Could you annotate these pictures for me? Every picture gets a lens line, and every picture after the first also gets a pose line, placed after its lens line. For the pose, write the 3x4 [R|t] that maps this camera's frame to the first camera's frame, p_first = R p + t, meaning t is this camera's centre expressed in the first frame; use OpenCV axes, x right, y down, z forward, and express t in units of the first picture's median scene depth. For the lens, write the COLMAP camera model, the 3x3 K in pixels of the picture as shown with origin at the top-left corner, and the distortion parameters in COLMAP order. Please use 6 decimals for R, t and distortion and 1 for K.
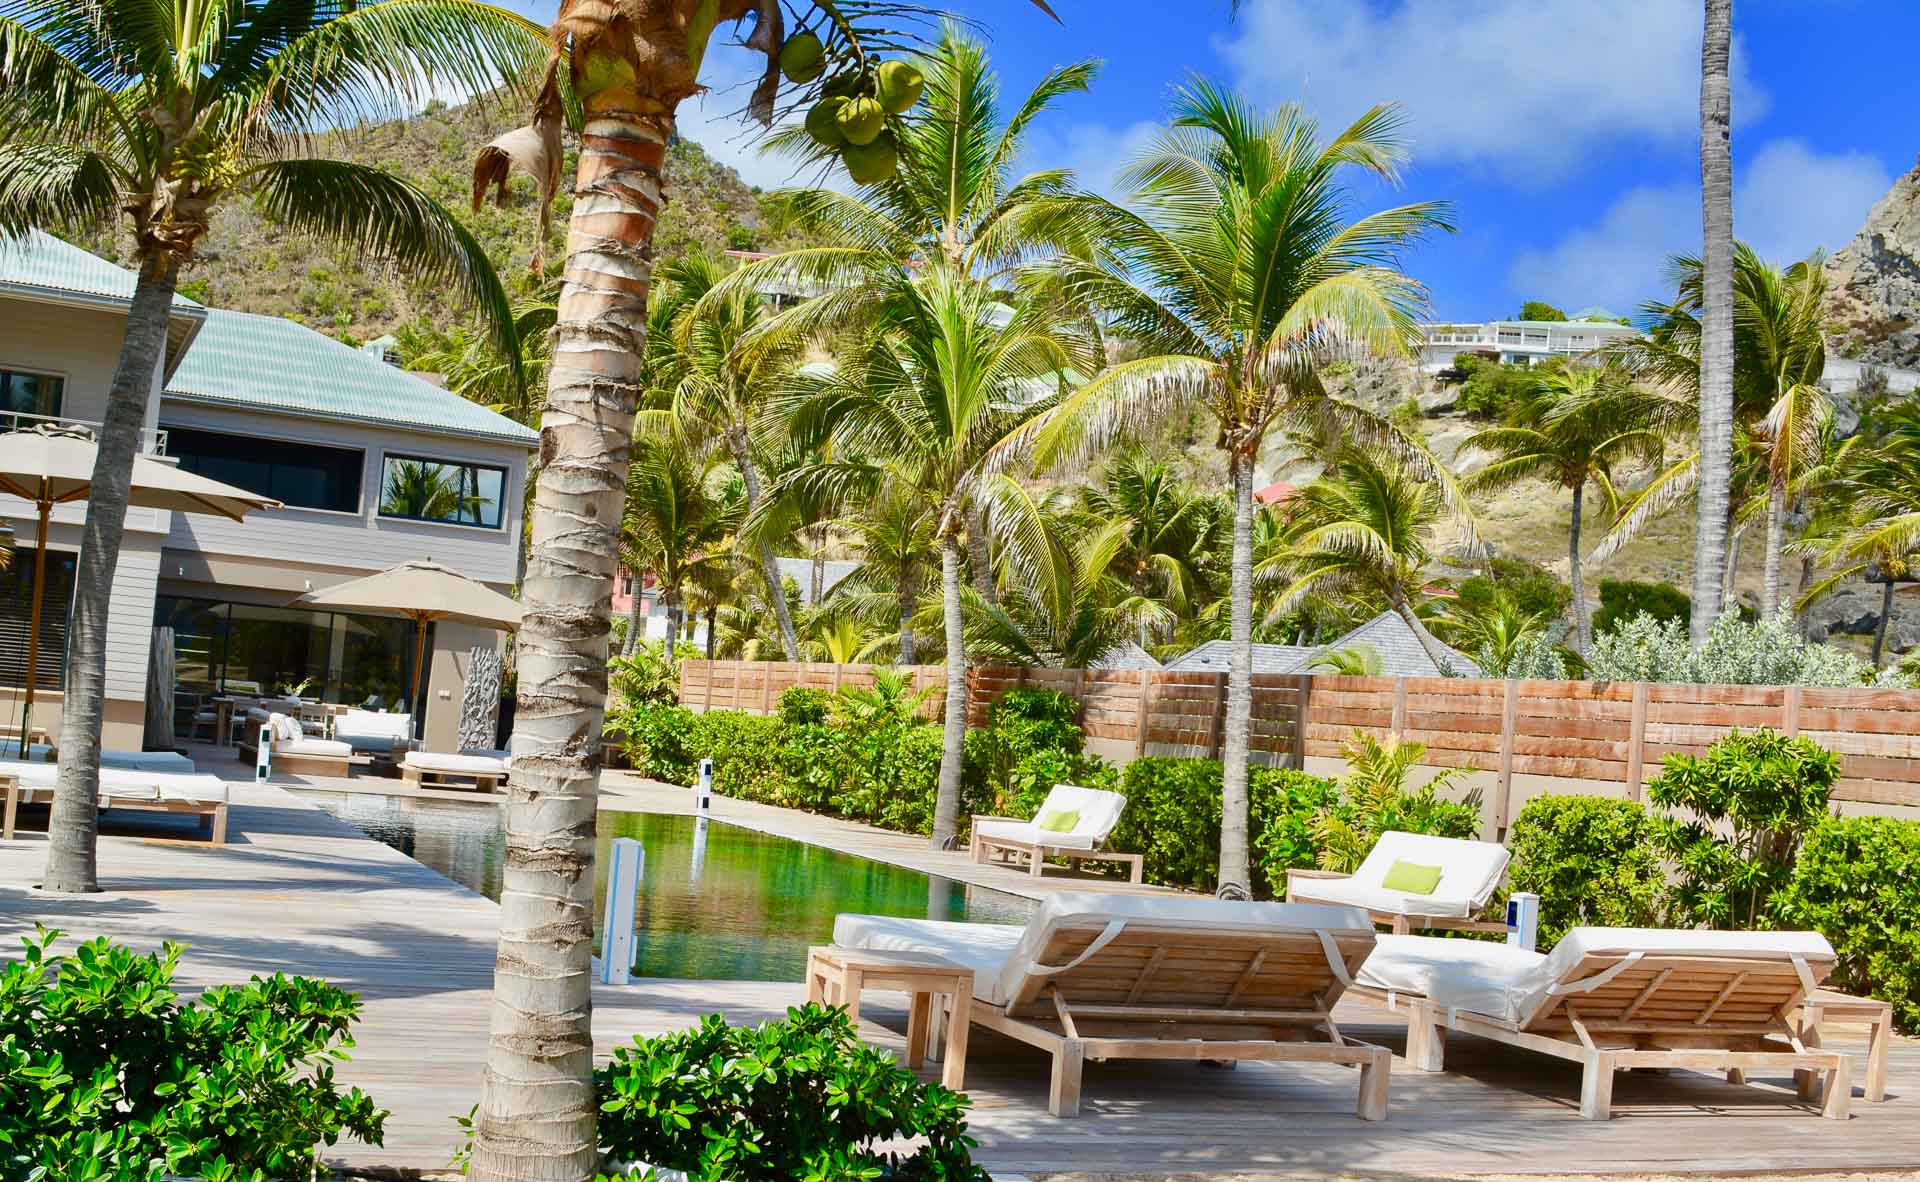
lens RADIAL K [[2290.4, 0, 960.0], [0, 2290.4, 633.3], [0, 0, 1]] dist [-0.003699, -0.350008]
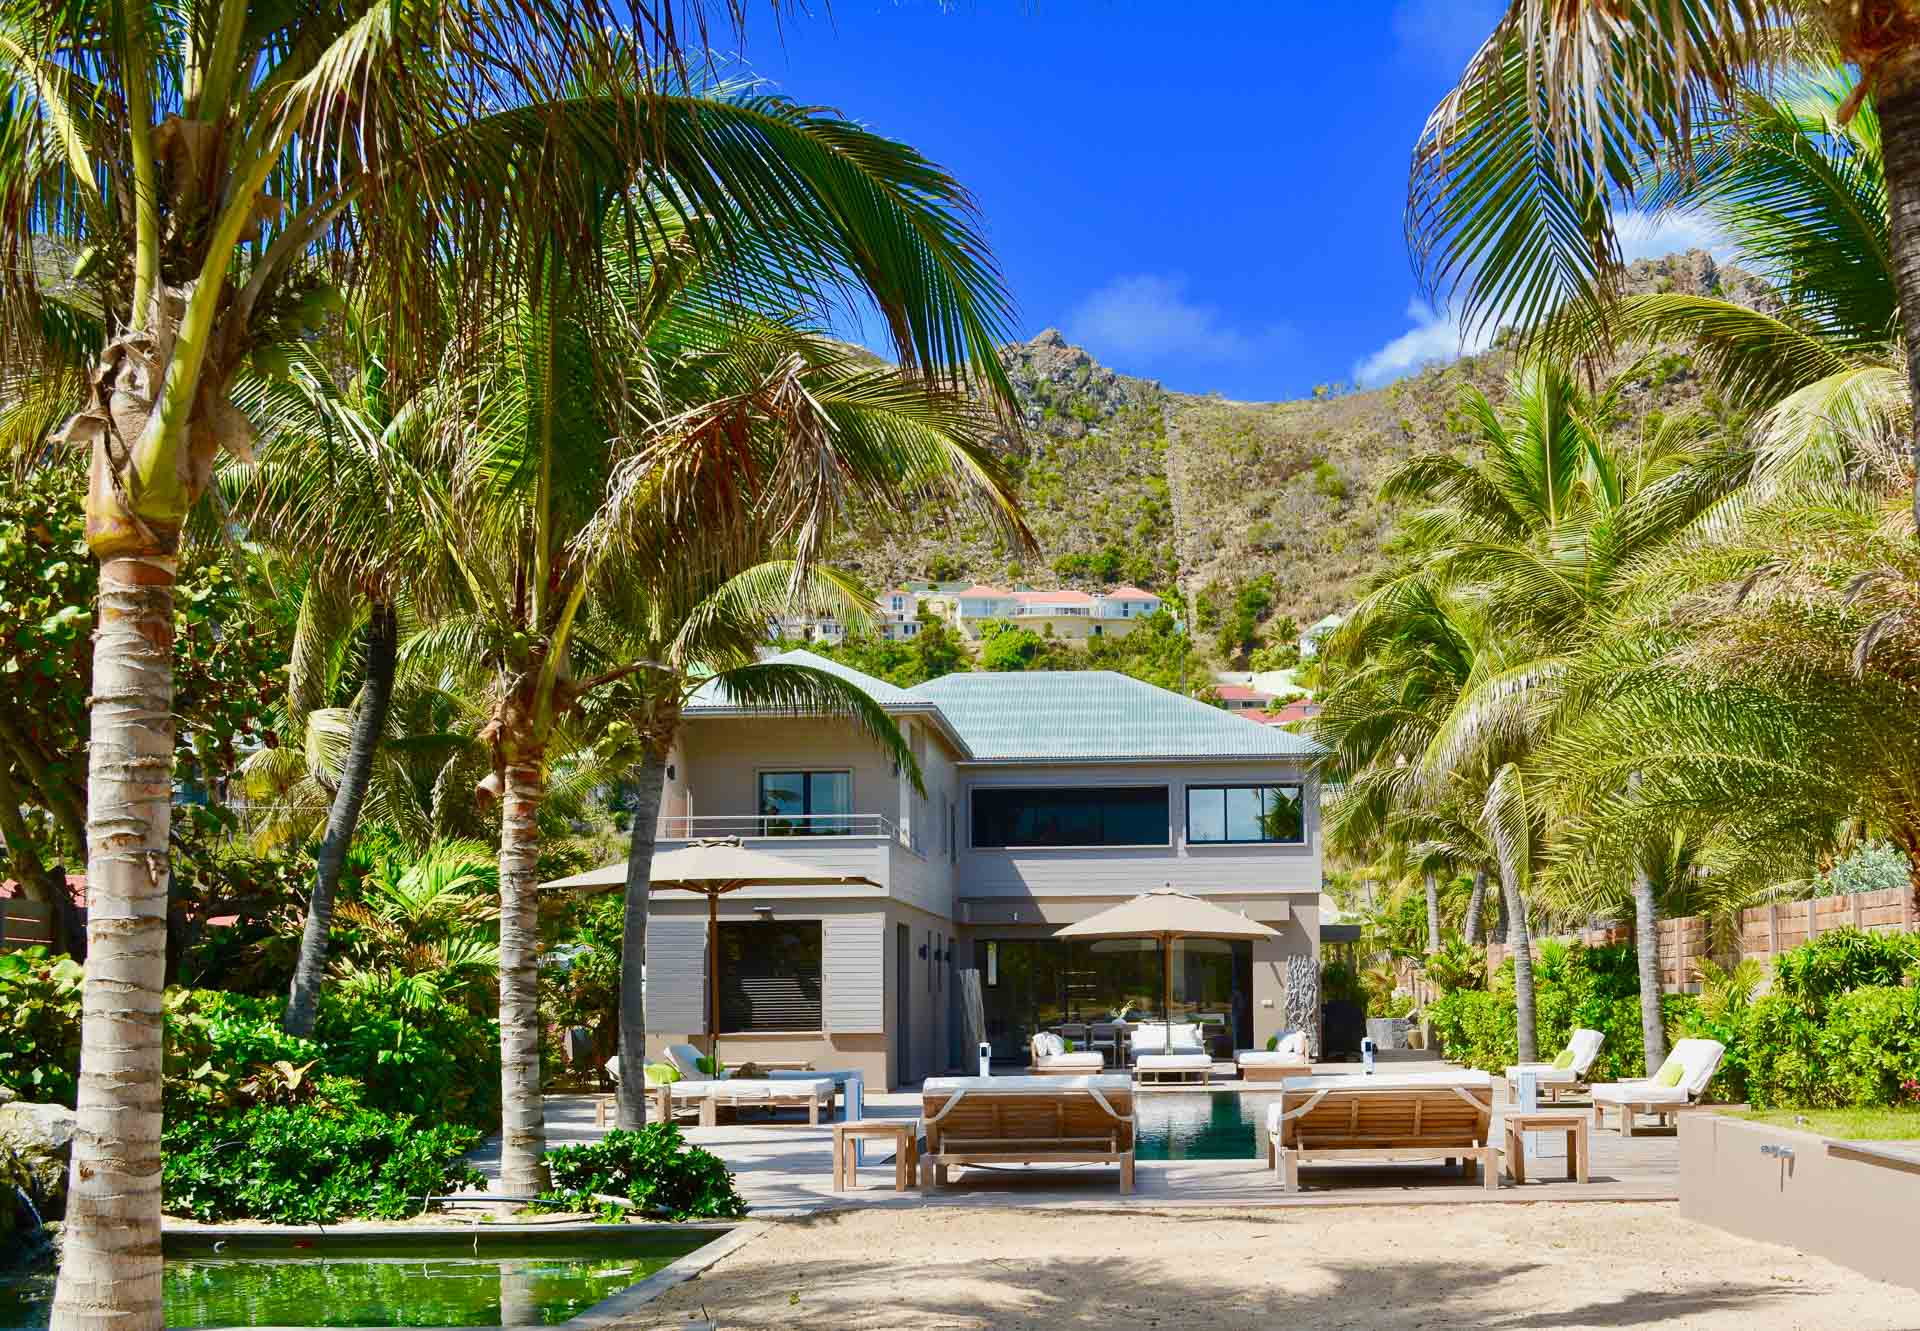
lens RADIAL K [[2641.8, 0, 960.0], [0, 2641.8, 665.5], [0, 0, 1]] dist [-0.026908, -0.028674]
pose [[0.892486, -0.153327, -0.424217, 0.231744], [0.109671, 0.985995, -0.125642, 0.012631], [0.437541, 0.065610, 0.896802, -0.209286]]
